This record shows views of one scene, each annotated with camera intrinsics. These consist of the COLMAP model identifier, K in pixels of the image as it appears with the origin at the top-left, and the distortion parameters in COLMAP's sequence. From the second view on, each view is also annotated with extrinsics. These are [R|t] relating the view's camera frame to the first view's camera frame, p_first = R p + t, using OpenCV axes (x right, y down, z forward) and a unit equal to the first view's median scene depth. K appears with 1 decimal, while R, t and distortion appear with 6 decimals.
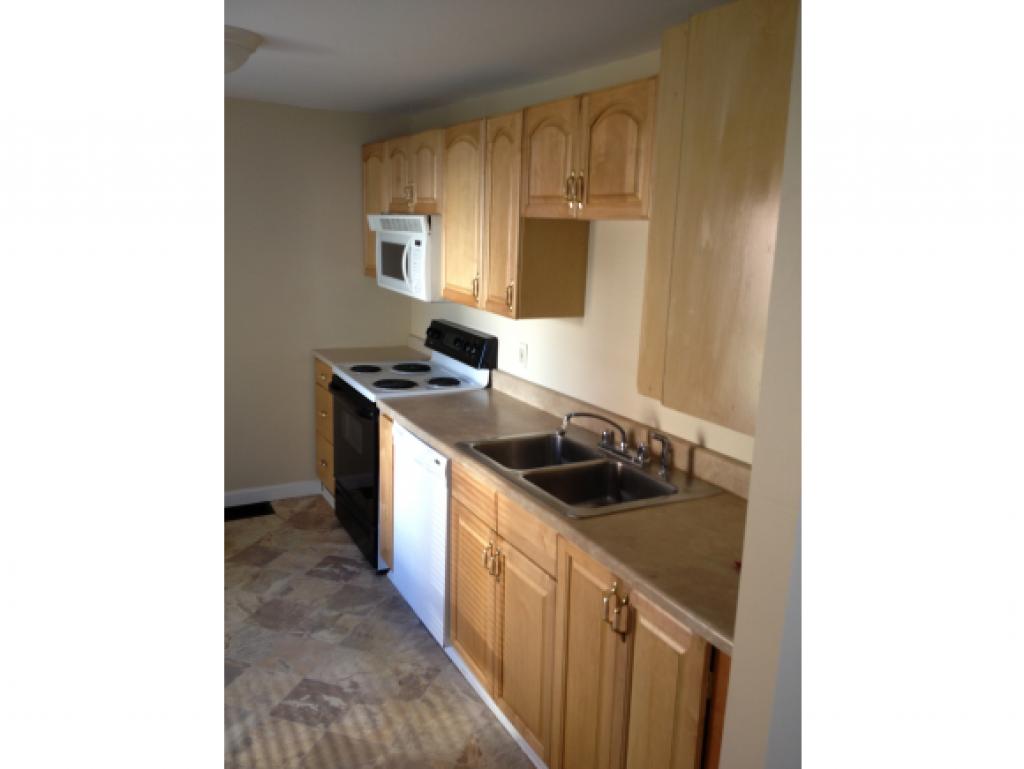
lens RADIAL K [[978.0, 0, 517.1], [0, 978.0, 384.8], [0, 0, 1]] dist [0.111803, -0.283199]
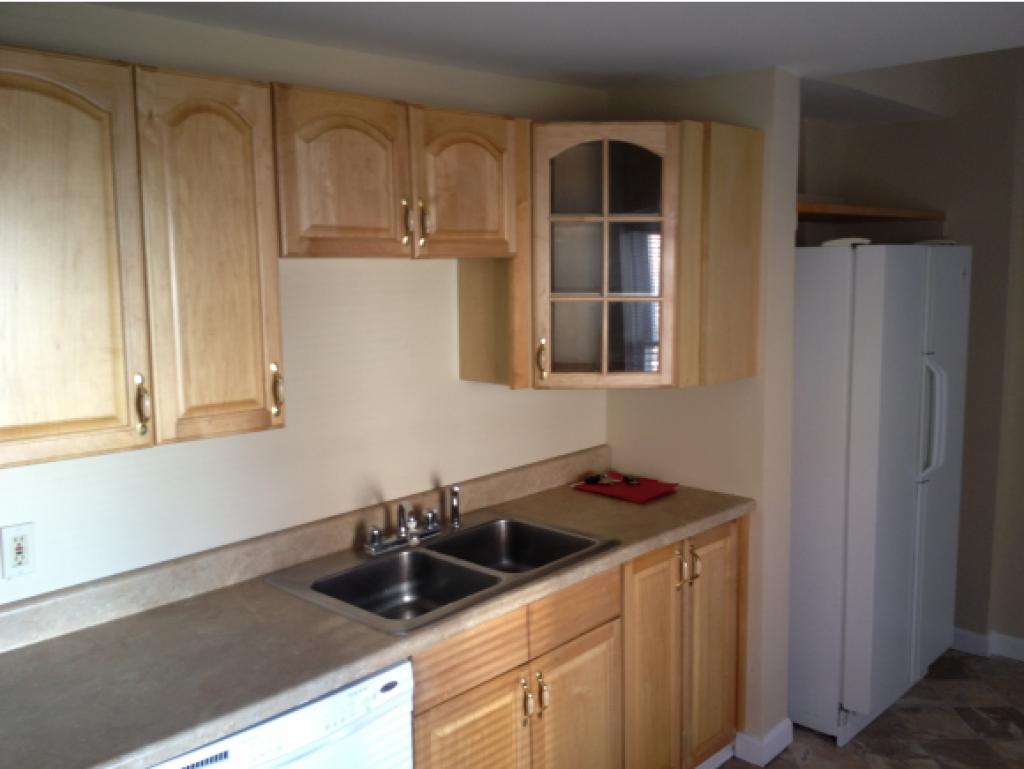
lens RADIAL K [[978.0, 0, 517.1], [0, 978.0, 384.8], [0, 0, 1]] dist [0.111803, -0.283199]
pose [[-0.428719, -0.134021, 0.893442, -0.736208], [0.159302, 0.962226, 0.220780, -0.250401], [-0.889282, 0.236980, -0.391175, 1.351116]]
